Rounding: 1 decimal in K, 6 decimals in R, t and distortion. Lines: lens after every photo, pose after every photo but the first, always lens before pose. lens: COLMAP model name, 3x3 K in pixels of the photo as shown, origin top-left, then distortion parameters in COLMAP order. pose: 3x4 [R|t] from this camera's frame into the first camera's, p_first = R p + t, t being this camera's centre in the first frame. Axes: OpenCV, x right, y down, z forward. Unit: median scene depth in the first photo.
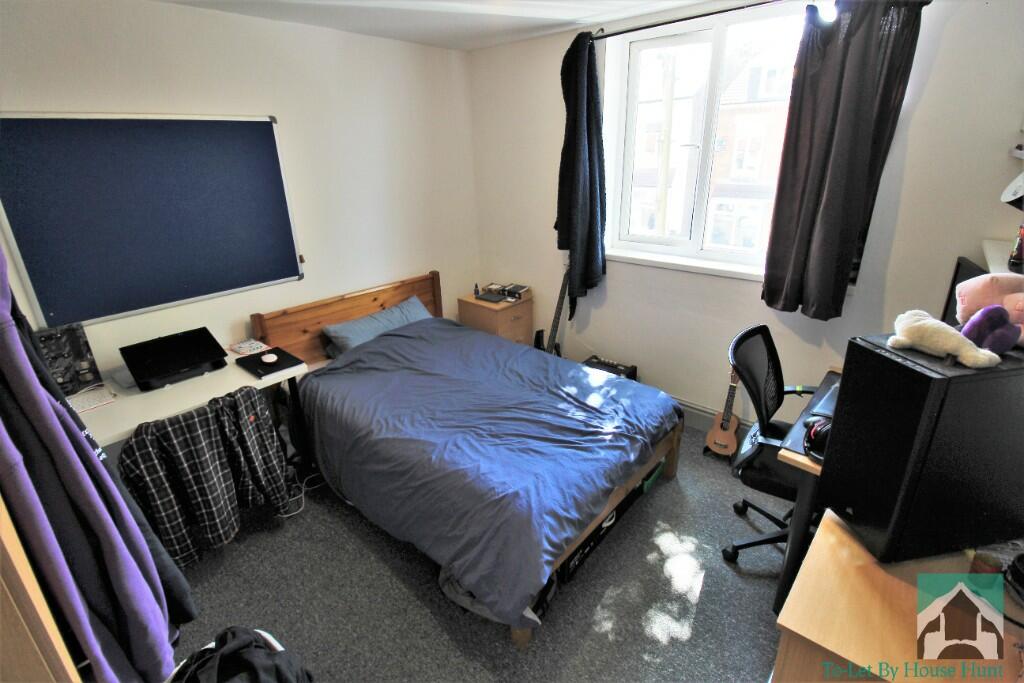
lens RADIAL K [[470.1, 0, 513.3], [0, 470.1, 326.2], [0, 0, 1]] dist [-0.000625, -0.000008]
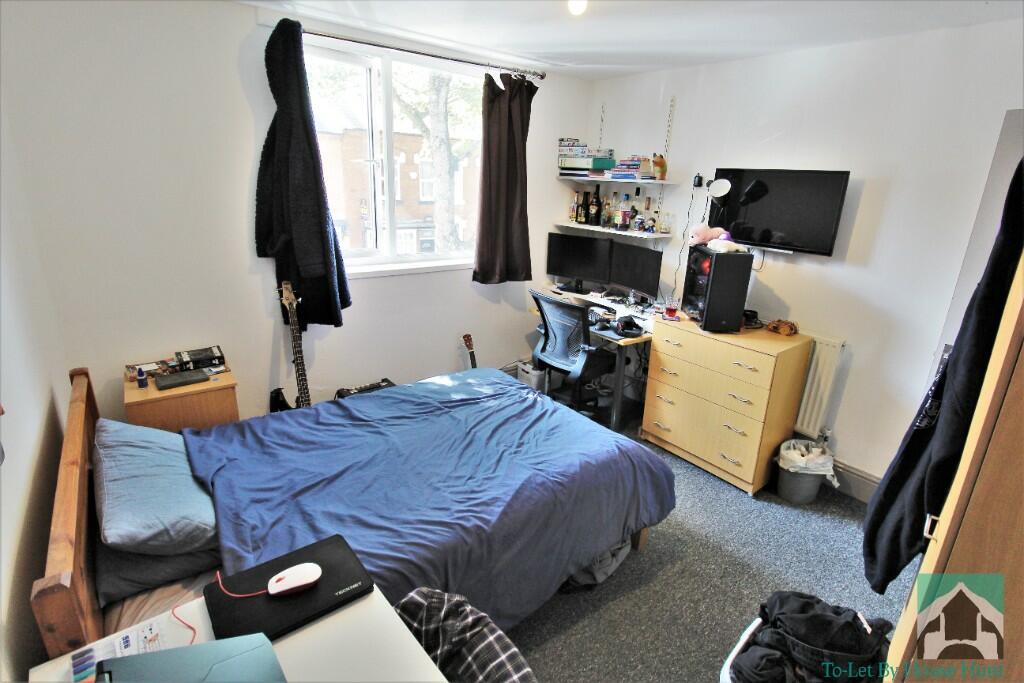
lens RADIAL K [[493.0, 0, 511.5], [0, 493.0, 323.0], [0, 0, 1]] dist [0.001522, 0.000109]
pose [[0.187899, -0.255208, 0.948453, -0.755339], [0.298059, 0.934931, 0.192520, -0.167499], [-0.935871, 0.246520, 0.251740, 0.540247]]
